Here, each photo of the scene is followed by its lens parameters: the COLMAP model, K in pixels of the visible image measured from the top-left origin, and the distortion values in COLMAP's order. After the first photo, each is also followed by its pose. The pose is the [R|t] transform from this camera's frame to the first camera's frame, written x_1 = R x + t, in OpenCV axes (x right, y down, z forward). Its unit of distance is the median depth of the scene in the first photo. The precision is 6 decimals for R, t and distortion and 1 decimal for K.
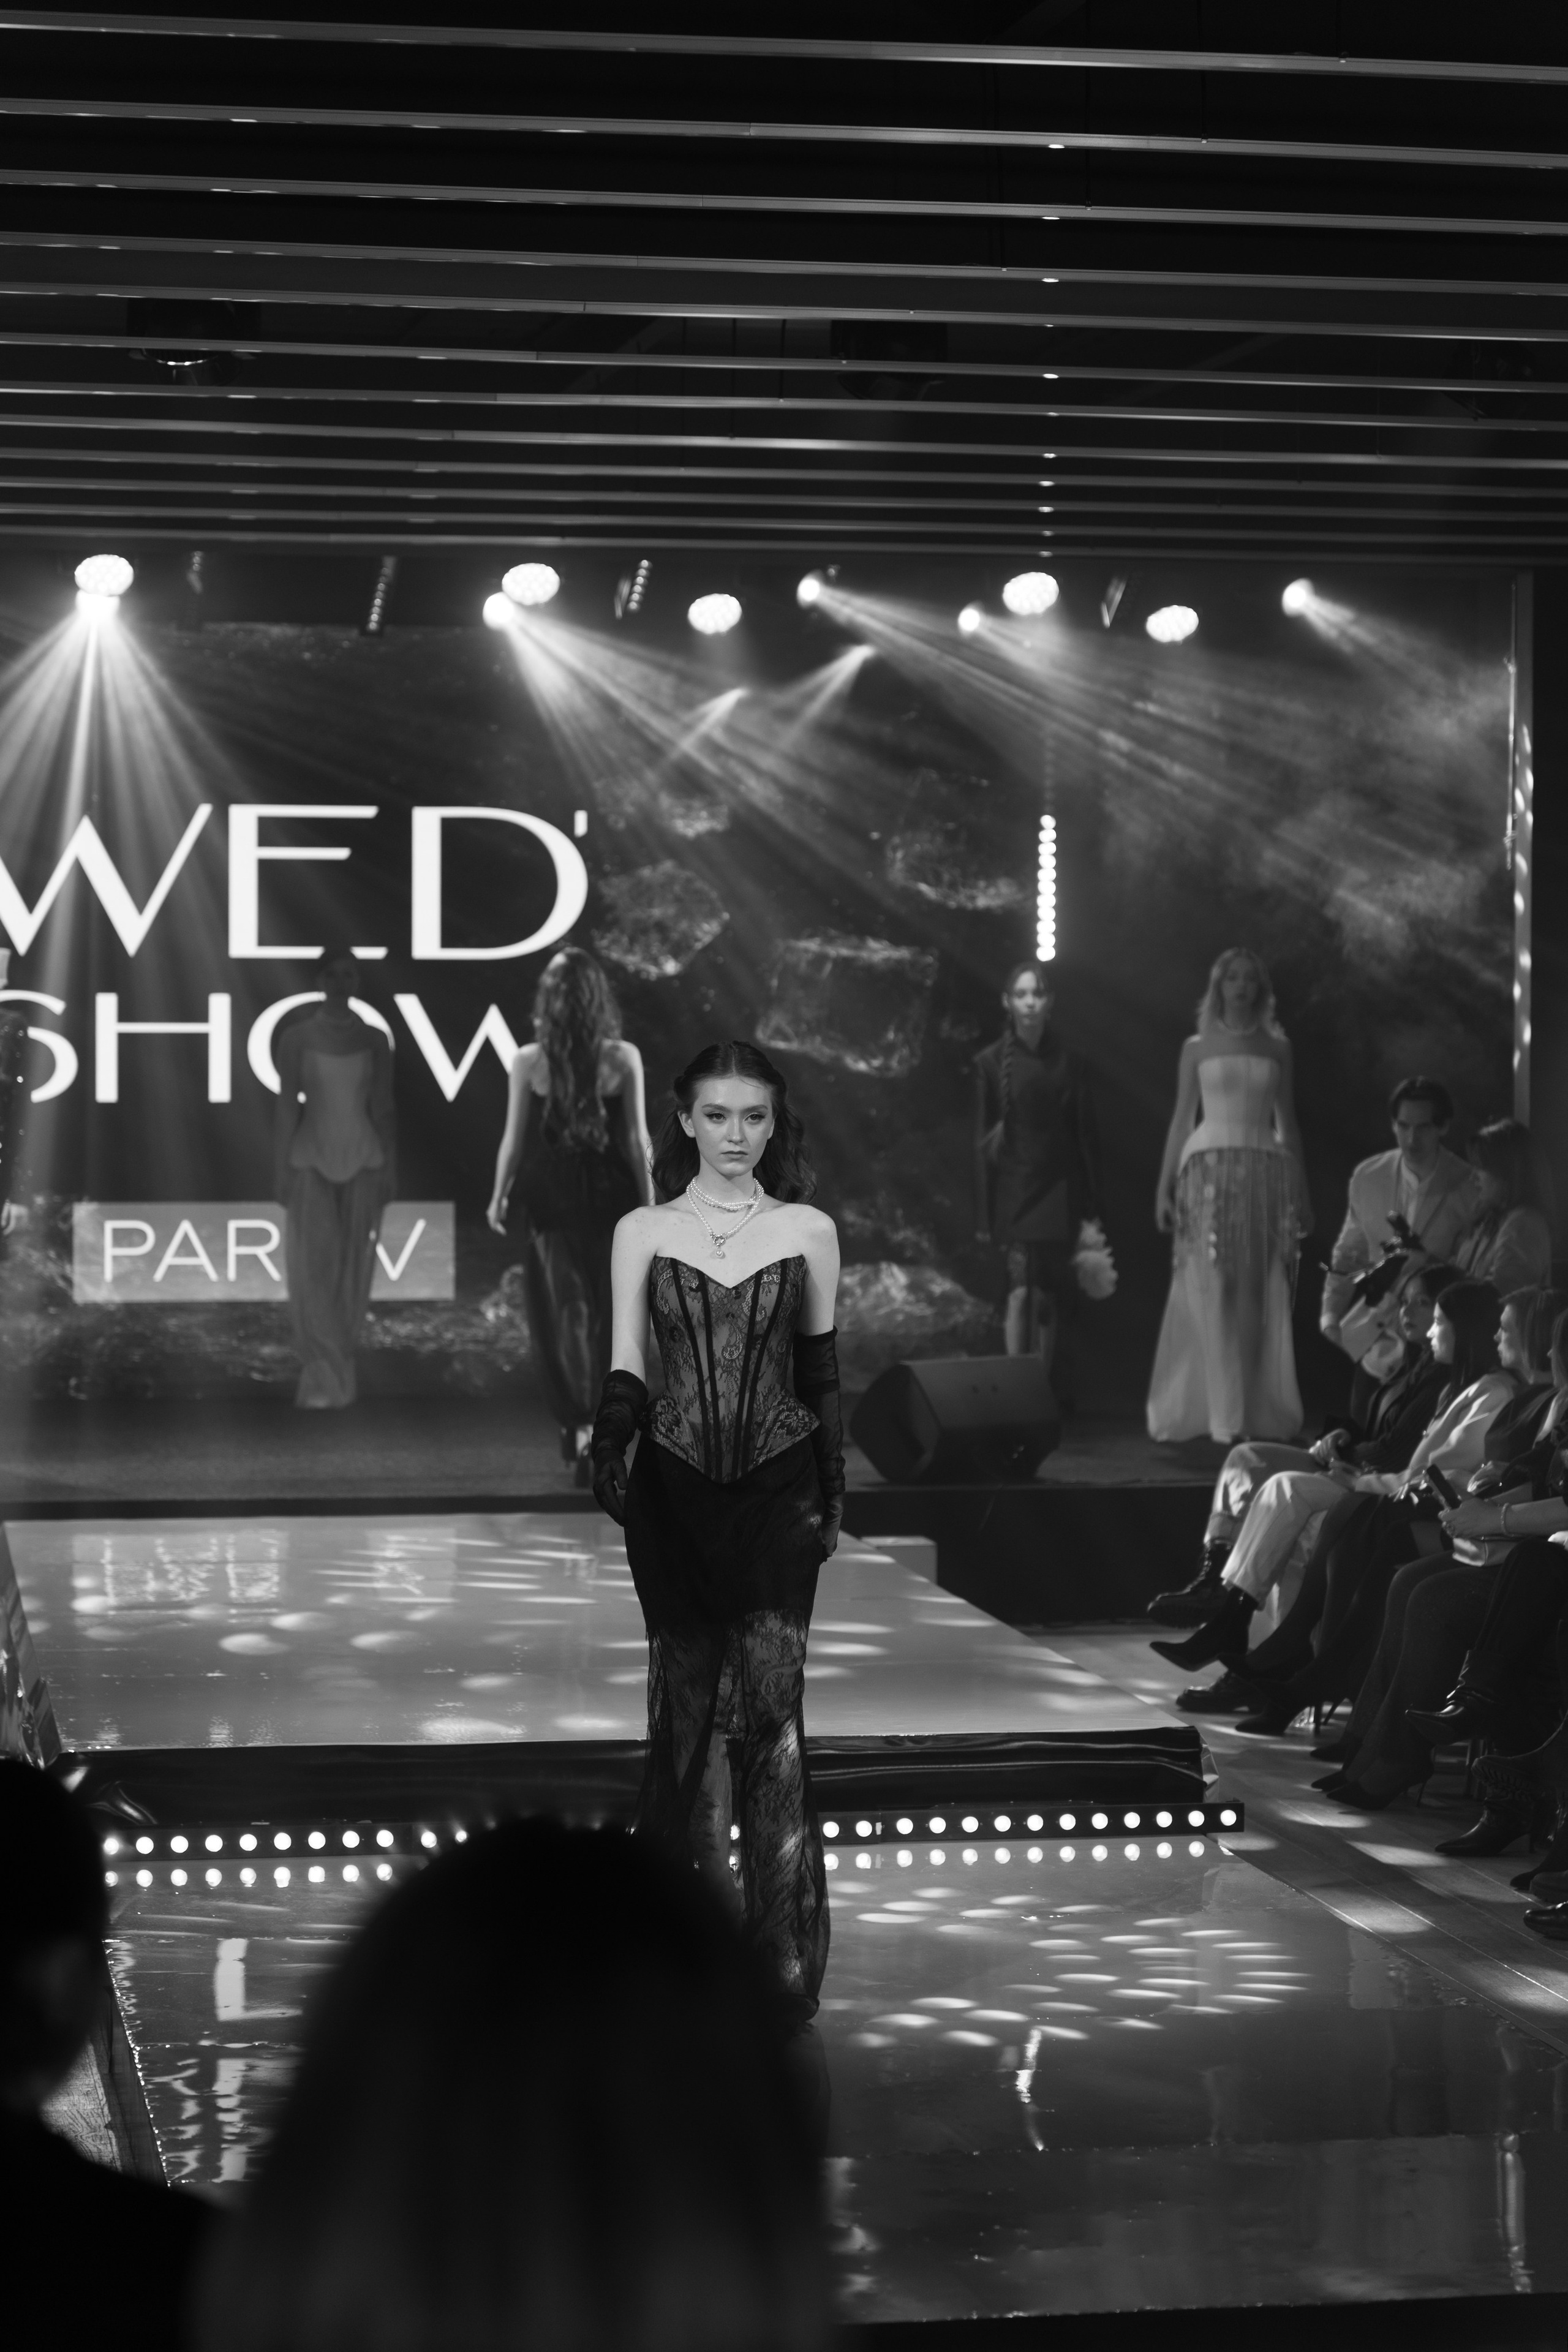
lens RADIAL K [[6645.3, 0, 802.9], [0, 6645.3, 1183.2], [0, 0, 1]] dist [0.351824, 0.000000]
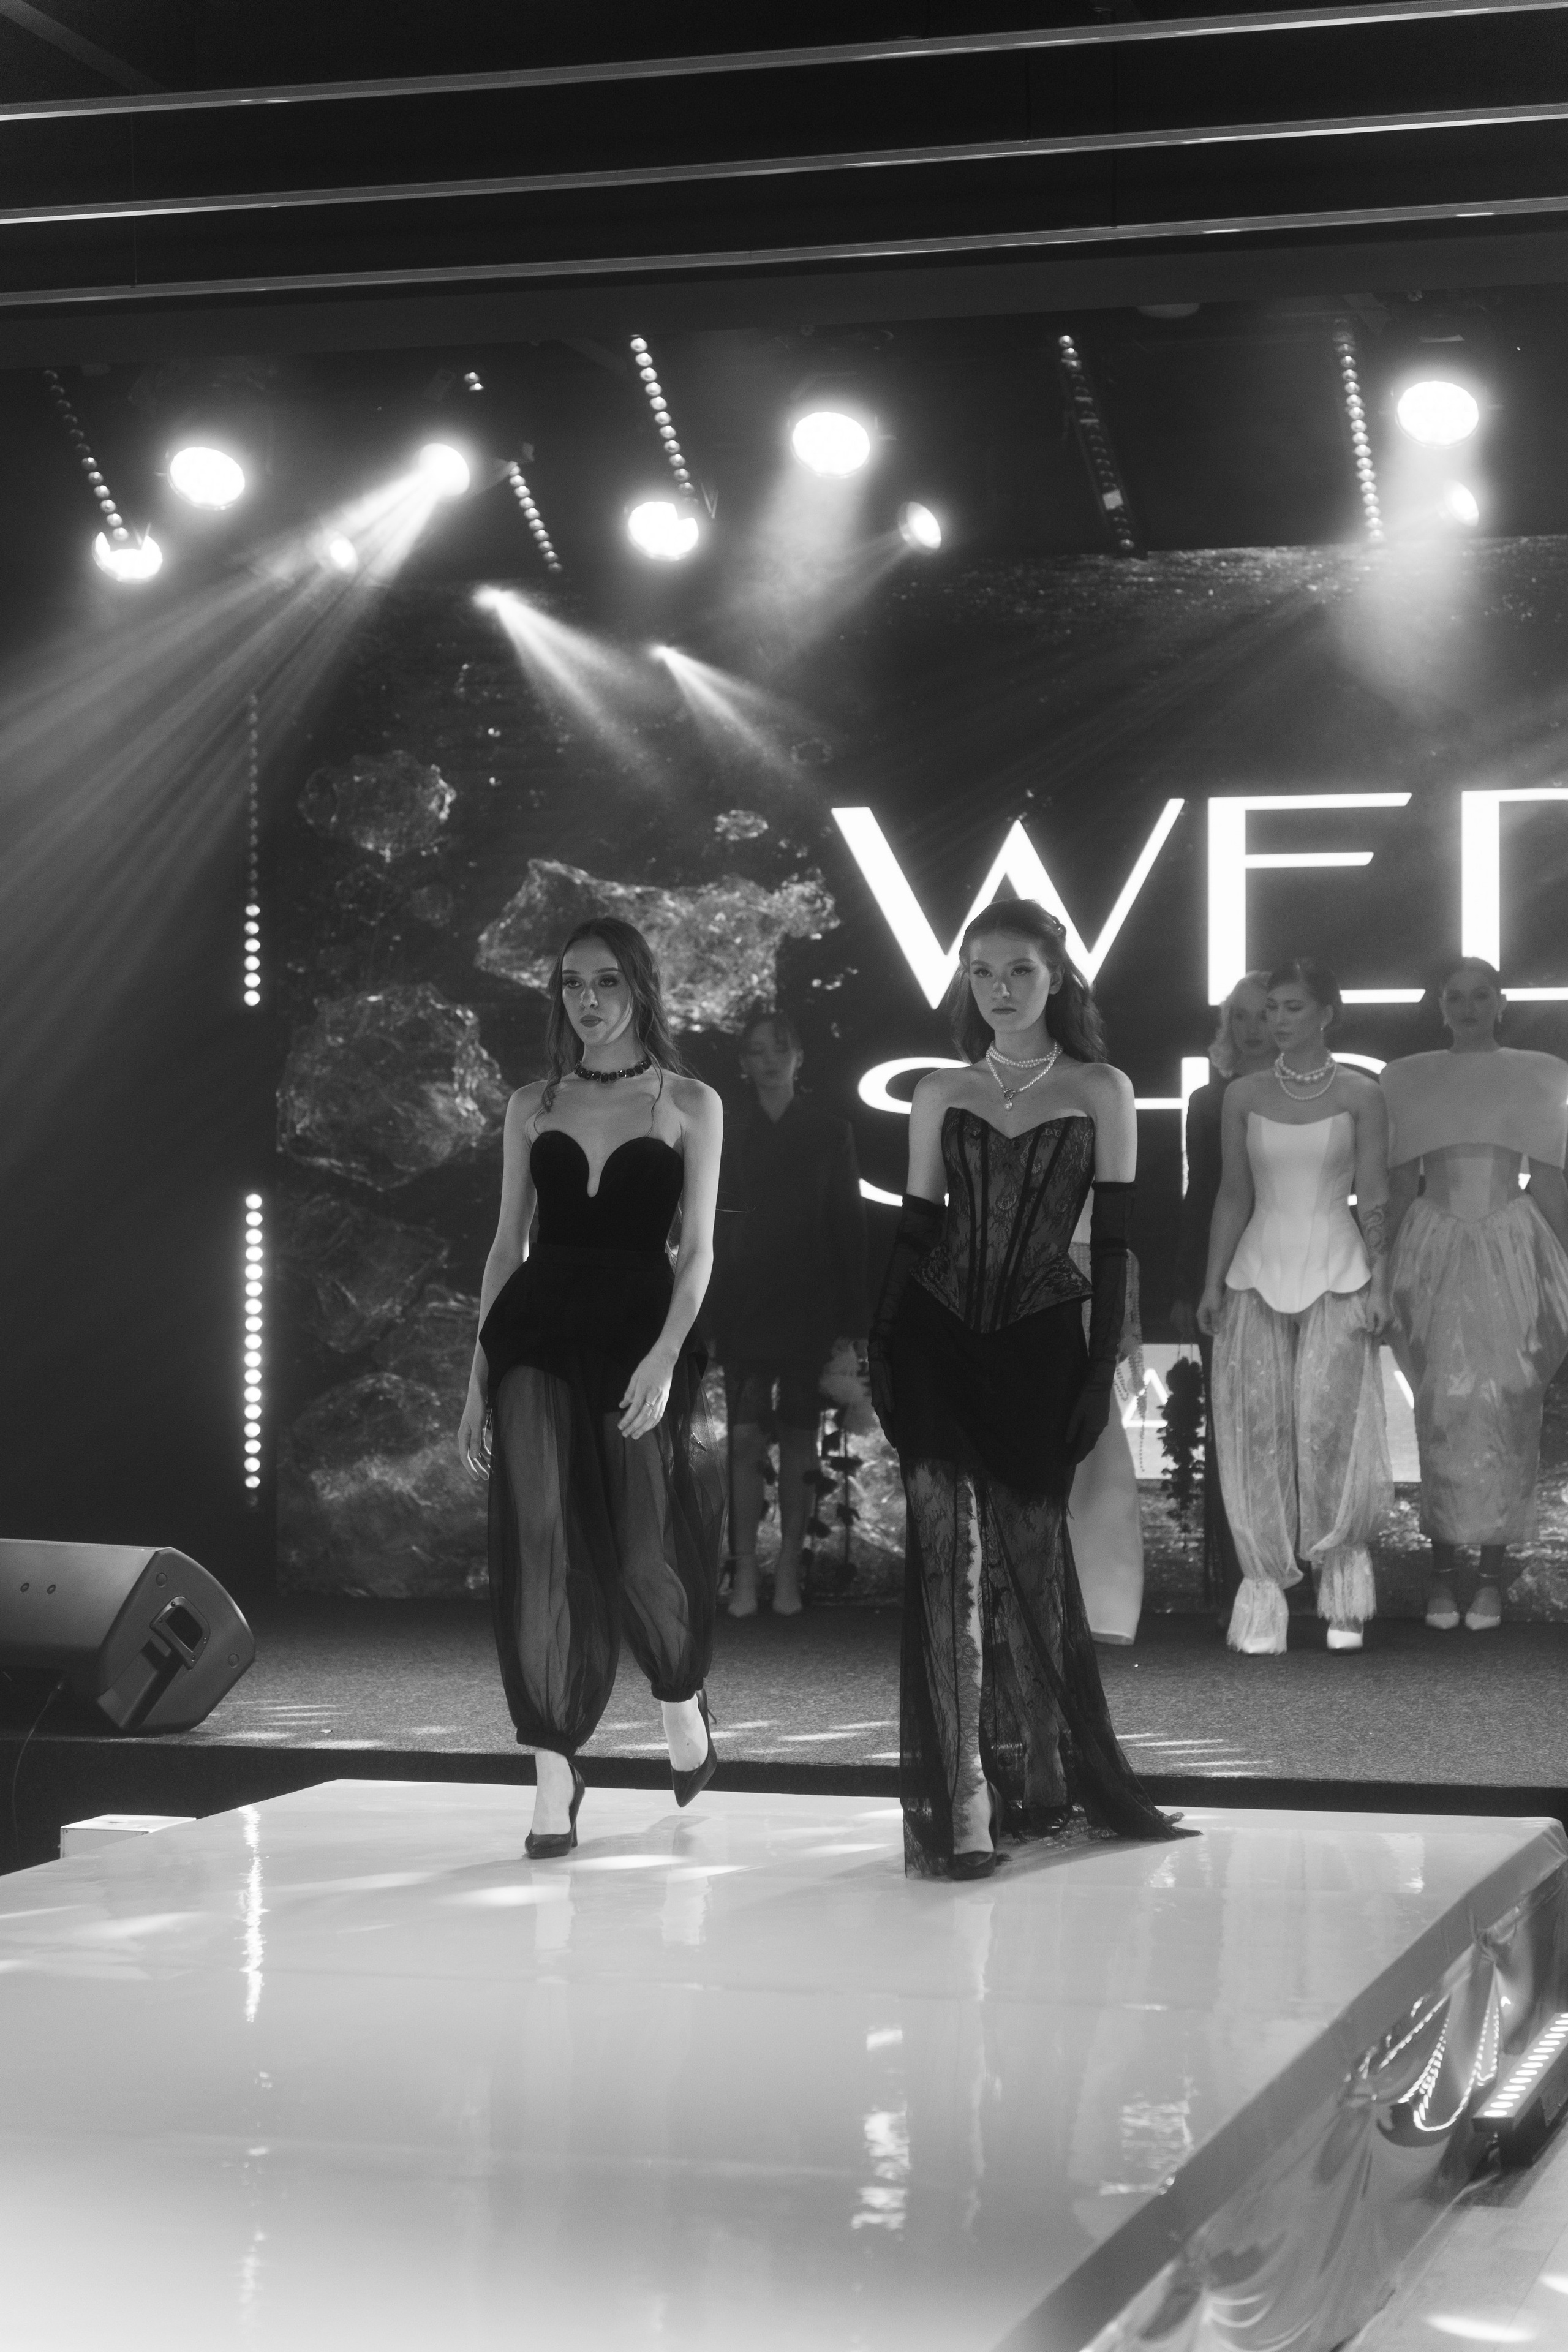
lens RADIAL K [[5811.0, 0, 713.8], [0, 5811.0, 1150.3], [0, 0, 1]] dist [0.282741, 0.000000]
pose [[0.886983, -0.013626, -0.461601, 0.159718], [-0.010526, 0.998708, -0.049706, 0.014017], [0.461682, 0.048947, 0.885694, 0.411710]]
